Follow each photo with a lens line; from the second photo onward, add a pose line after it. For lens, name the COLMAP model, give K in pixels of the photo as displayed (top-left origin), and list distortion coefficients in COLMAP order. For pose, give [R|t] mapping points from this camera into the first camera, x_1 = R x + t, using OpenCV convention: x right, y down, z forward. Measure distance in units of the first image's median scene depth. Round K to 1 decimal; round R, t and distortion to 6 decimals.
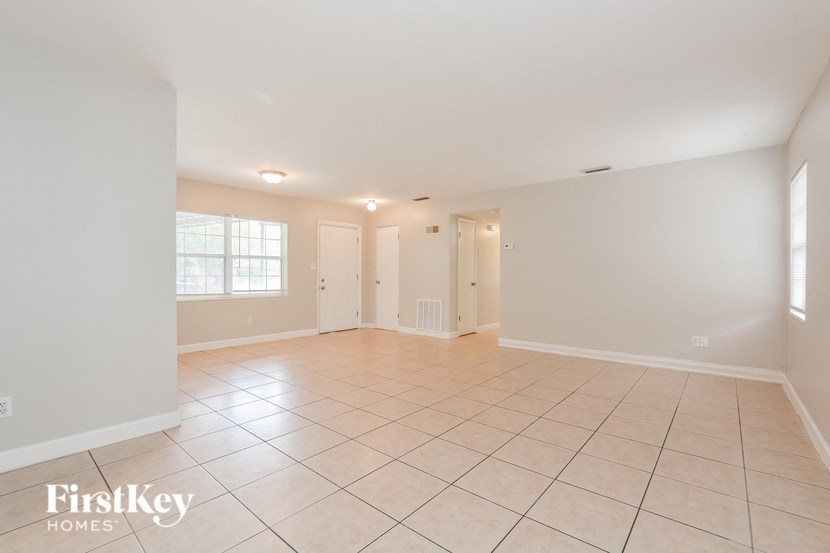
lens RADIAL K [[371.9, 0, 415.0], [0, 371.9, 276.5], [0, 0, 1]] dist [-0.018833, 0.000402]
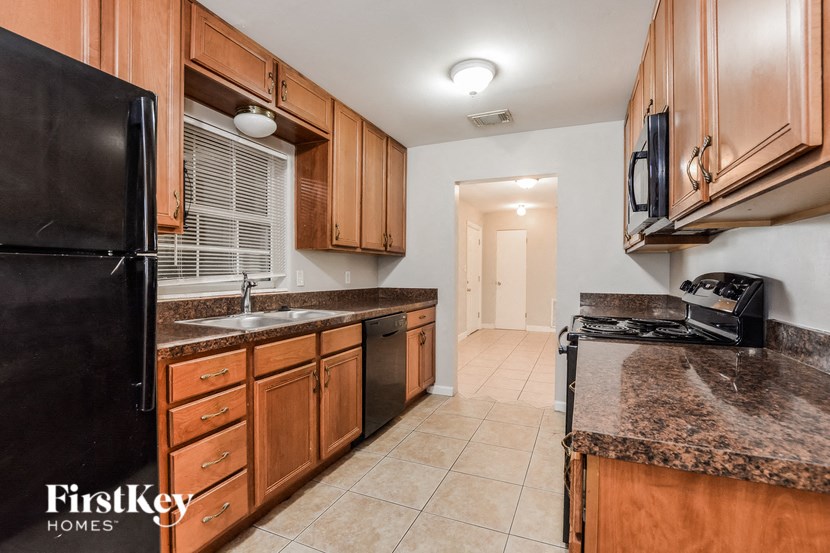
lens RADIAL K [[371.9, 0, 415.0], [0, 371.9, 276.5], [0, 0, 1]] dist [-0.018833, 0.000402]
pose [[0.950587, -0.001443, 0.310454, -0.635870], [-0.001296, 0.999962, 0.008616, -0.012603], [-0.310454, -0.008592, 0.950549, 0.096272]]
